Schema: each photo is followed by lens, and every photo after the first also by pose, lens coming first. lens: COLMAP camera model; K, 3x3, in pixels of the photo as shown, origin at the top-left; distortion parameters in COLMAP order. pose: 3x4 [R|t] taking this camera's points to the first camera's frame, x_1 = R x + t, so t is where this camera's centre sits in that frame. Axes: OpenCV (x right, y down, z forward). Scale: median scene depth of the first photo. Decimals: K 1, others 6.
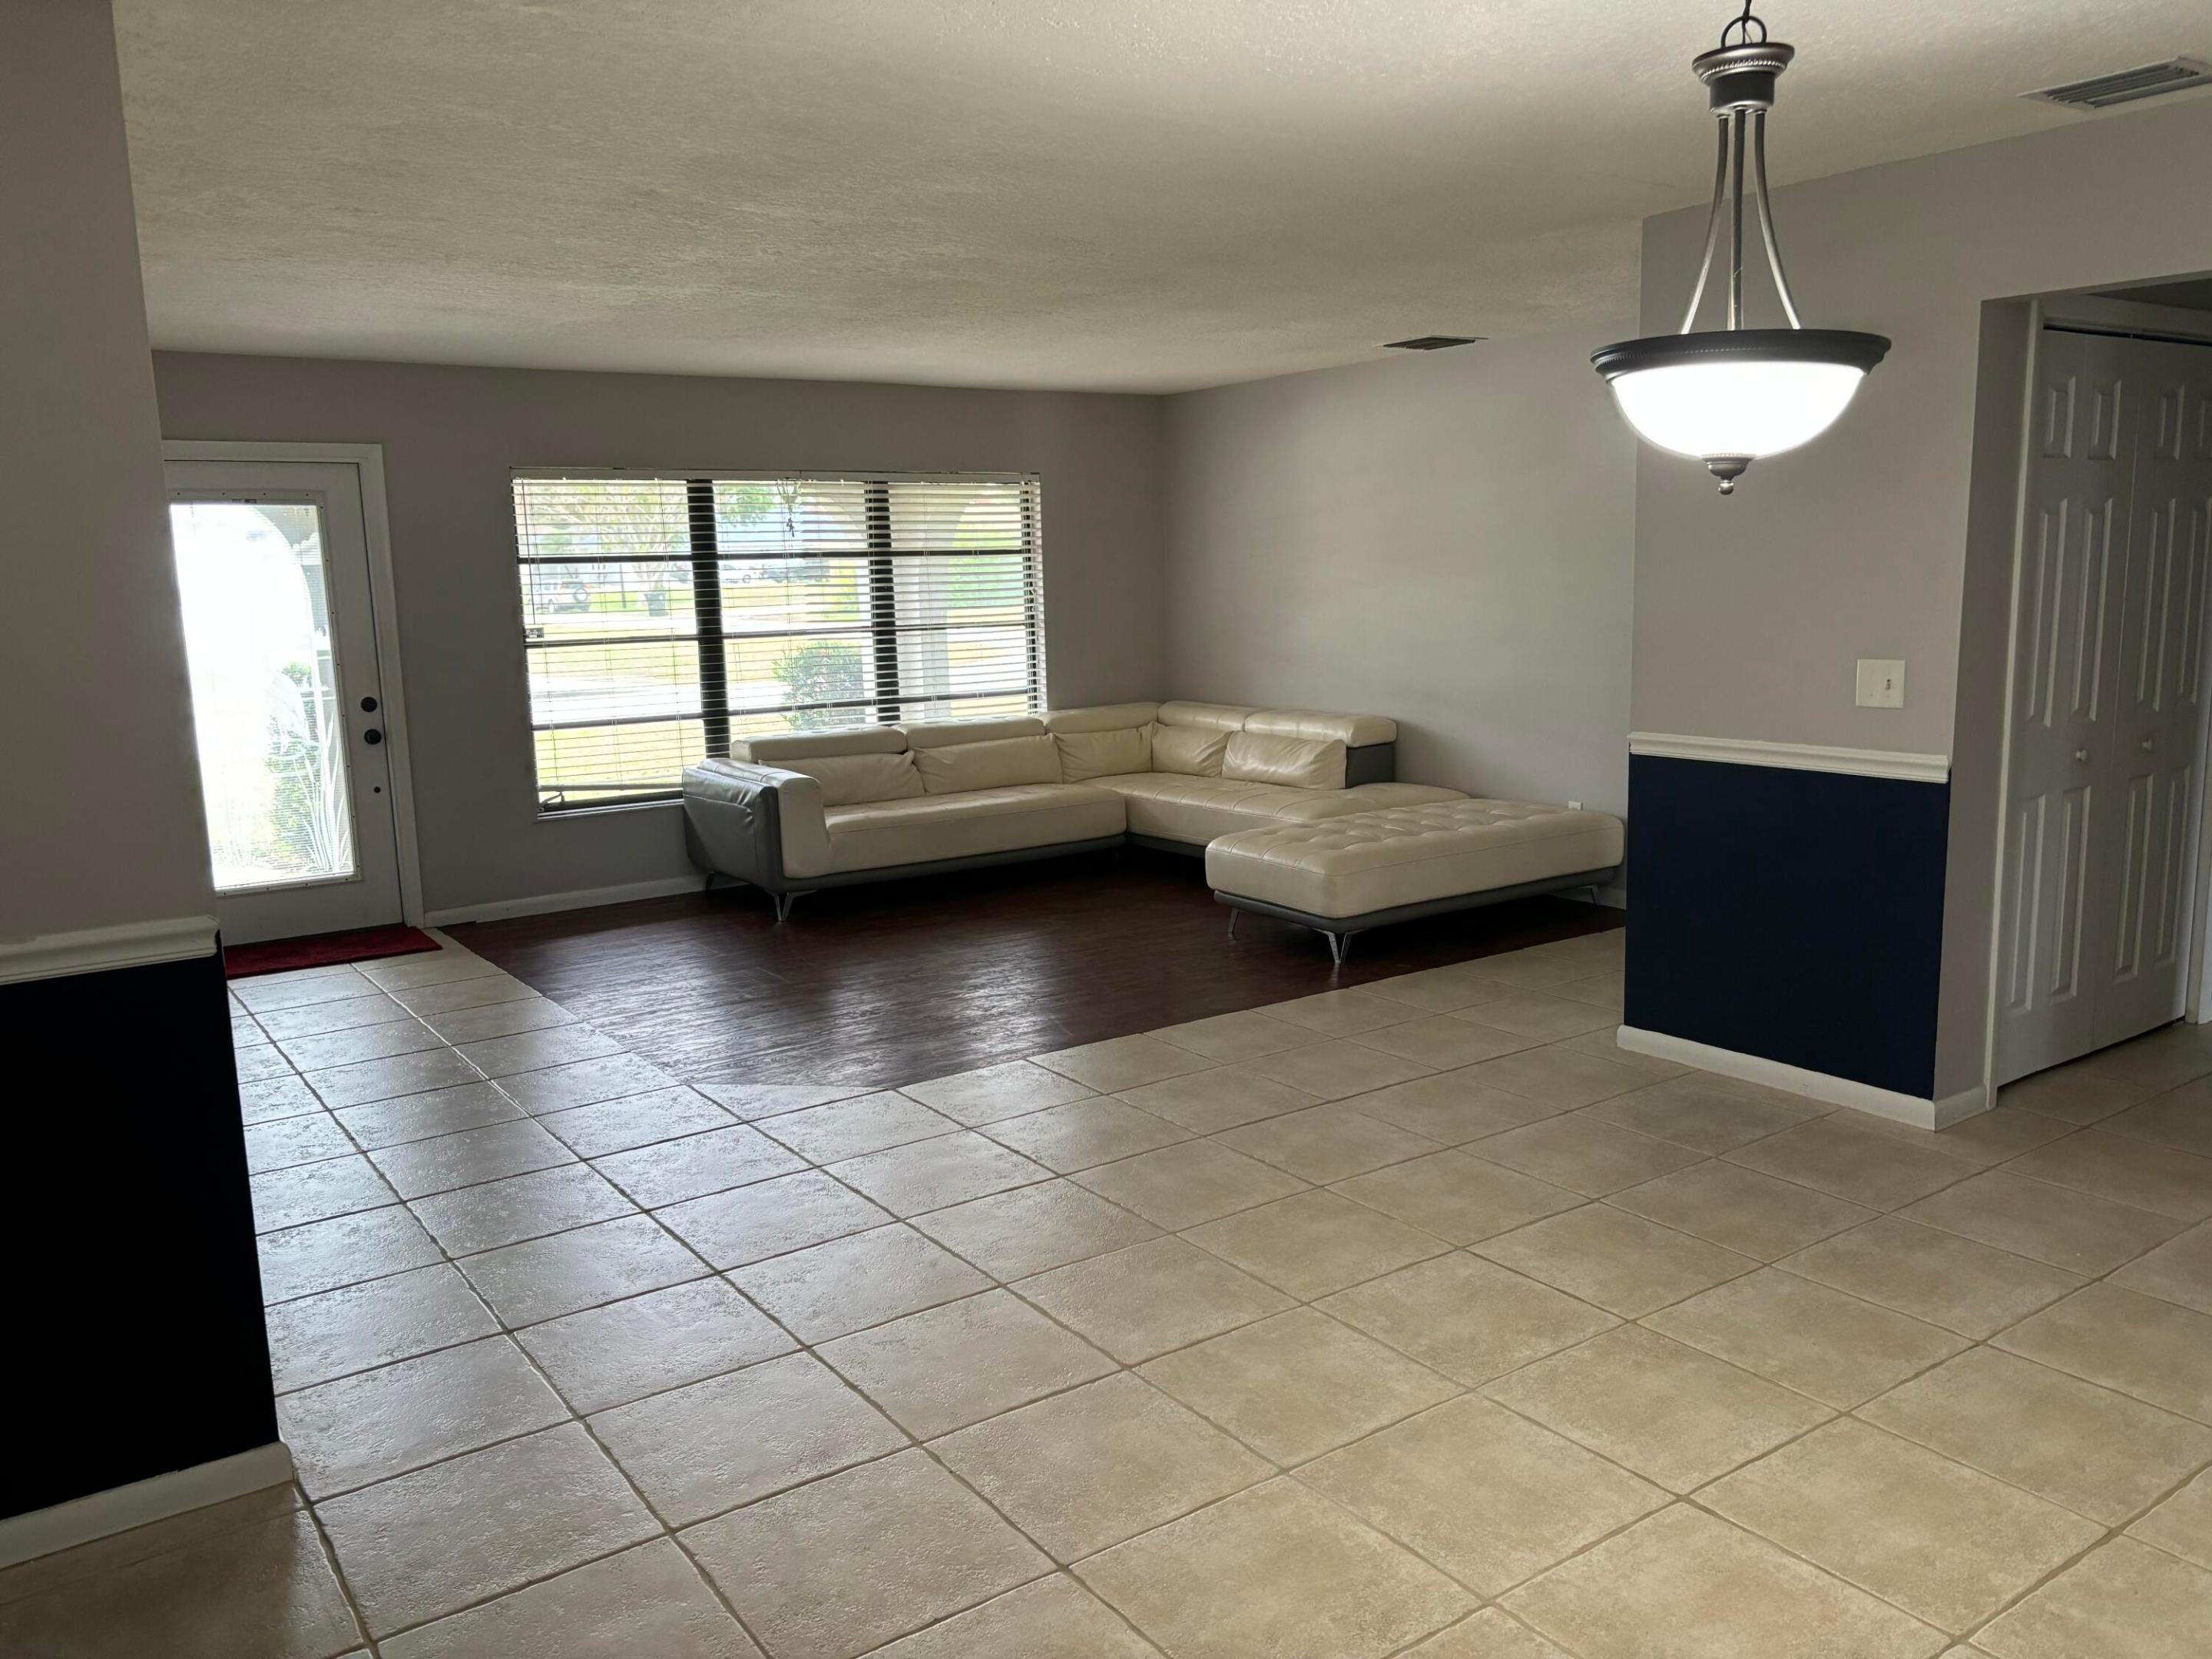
lens RADIAL K [[1659.0, 0, 1097.9], [0, 1659.0, 822.9], [0, 0, 1]] dist [0.046421, -0.067114]
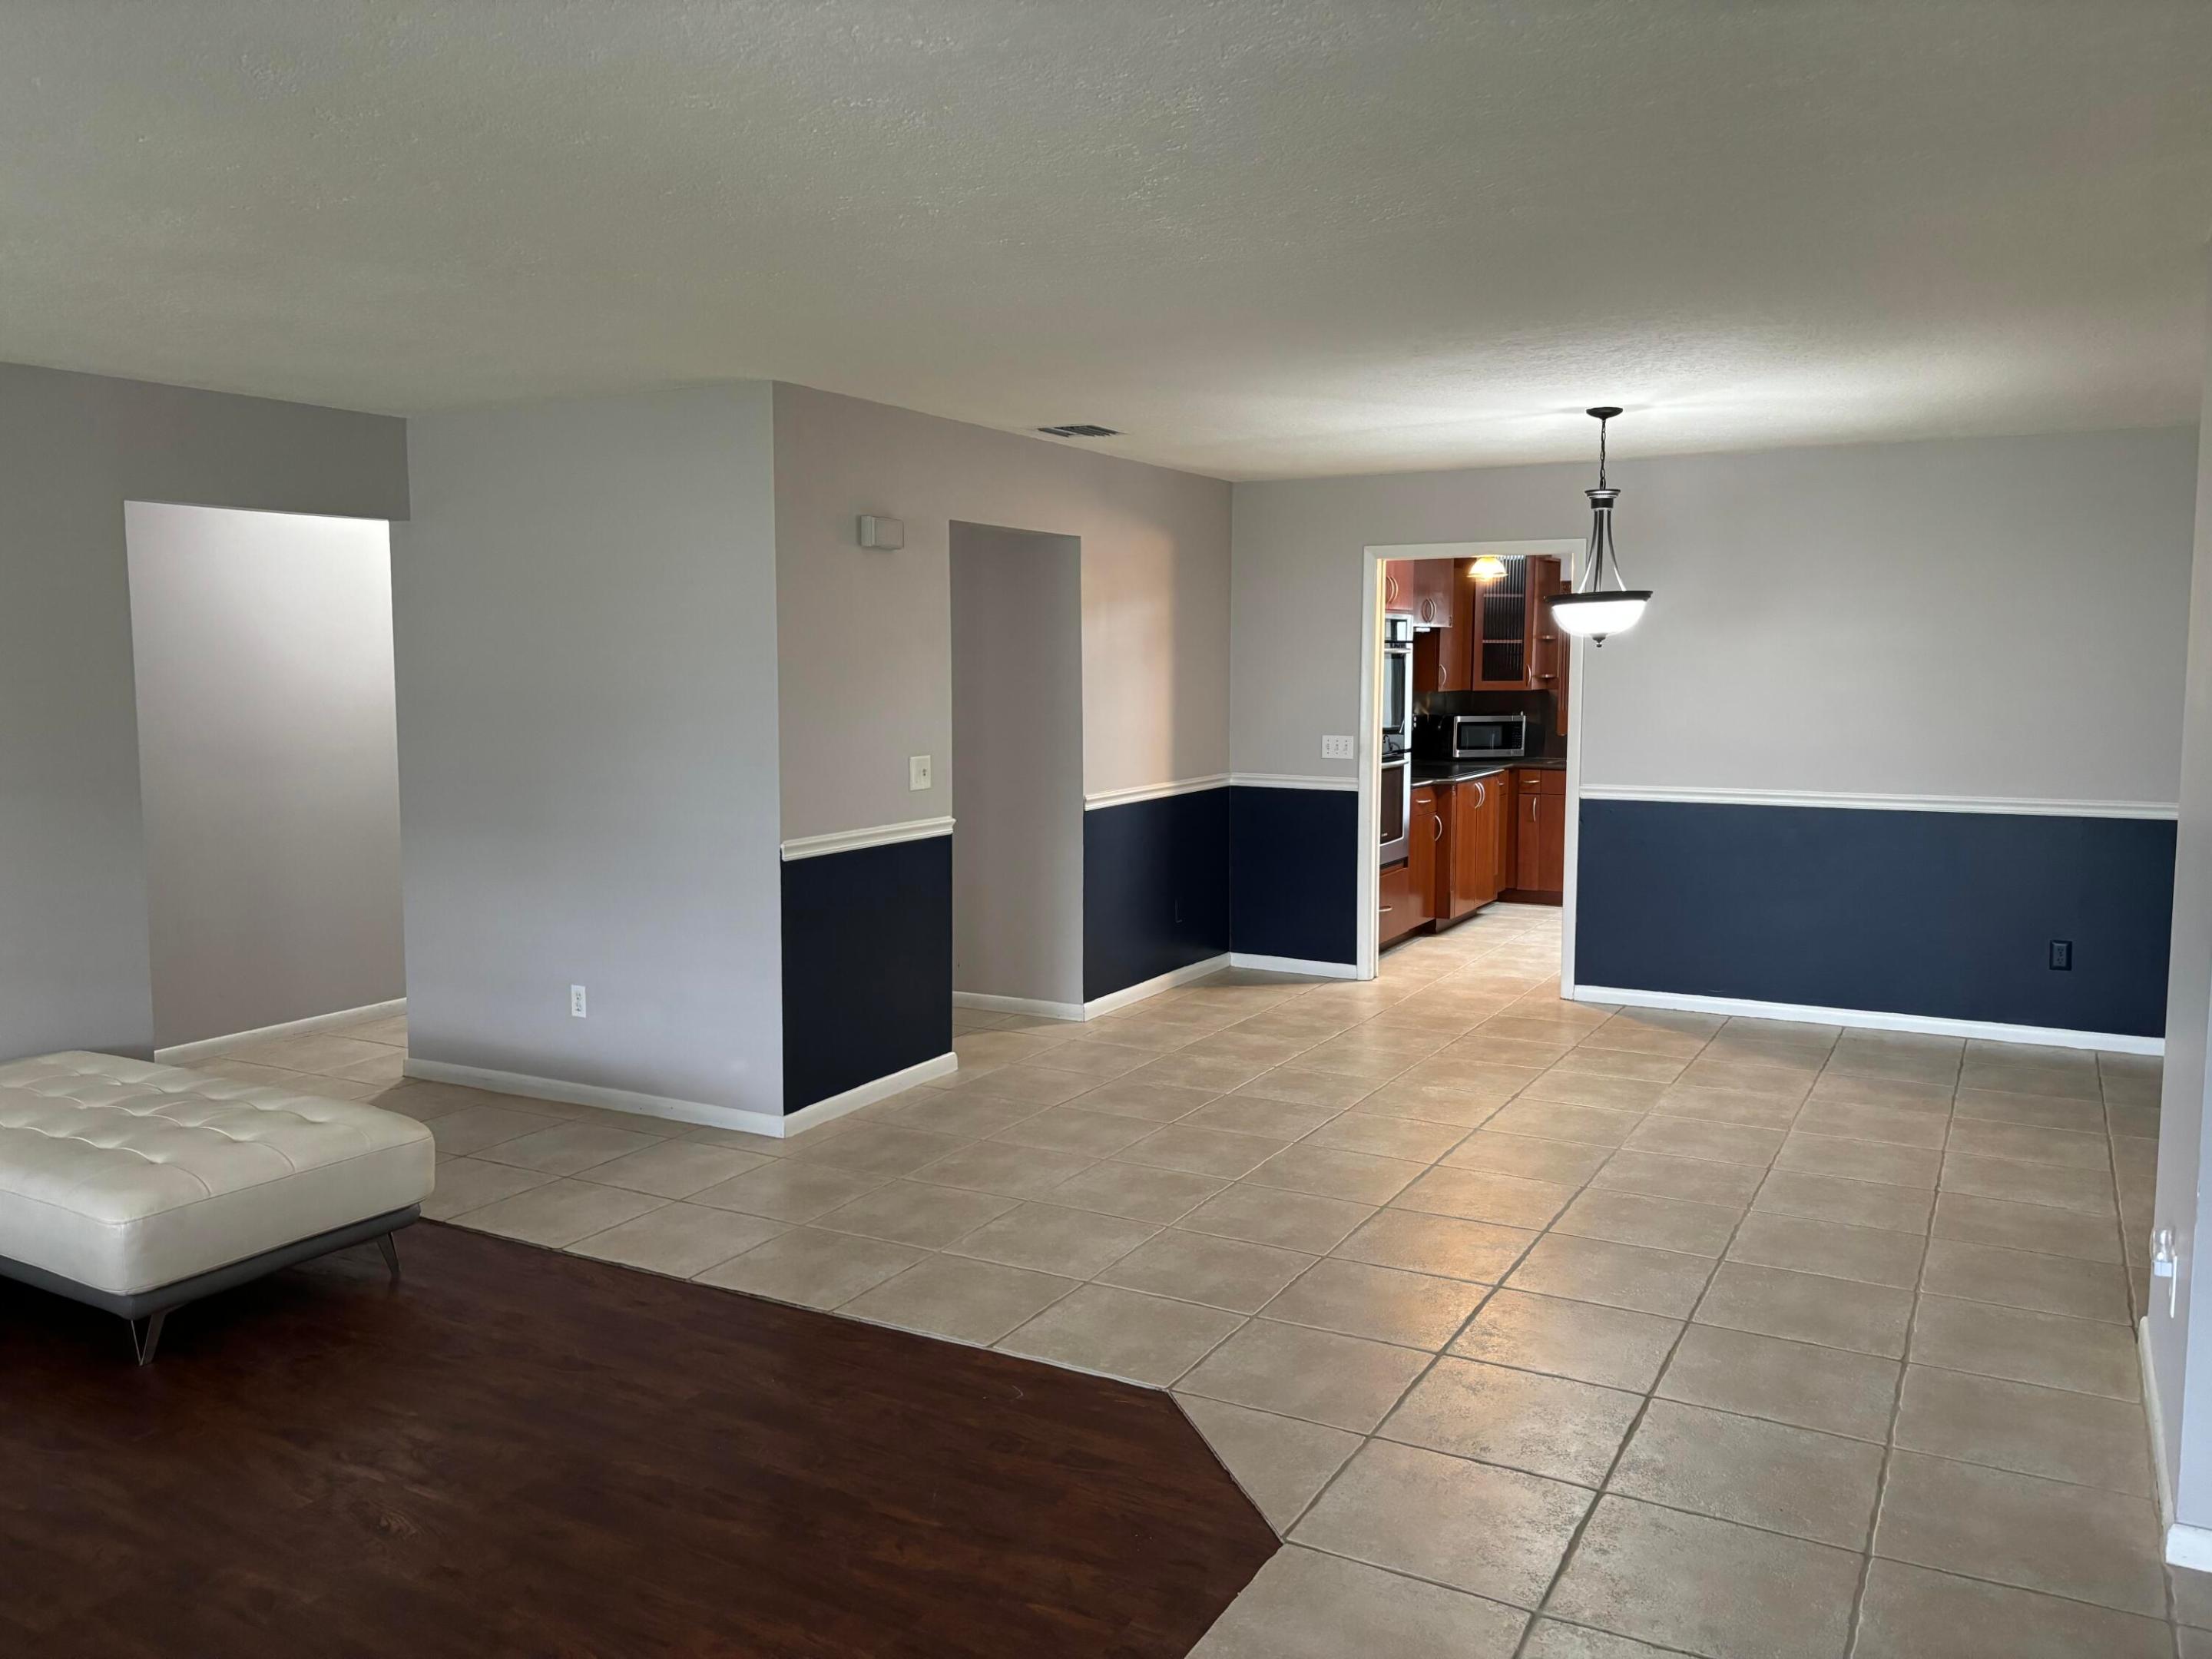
lens RADIAL K [[1659.0, 0, 1096.7], [0, 1659.0, 826.0], [0, 0, 1]] dist [0.046421, -0.067114]
pose [[-0.438282, -0.065421, 0.896454, -0.861820], [0.145324, 0.979068, 0.142499, -0.219306], [-0.887012, 0.192731, -0.419601, 1.476805]]
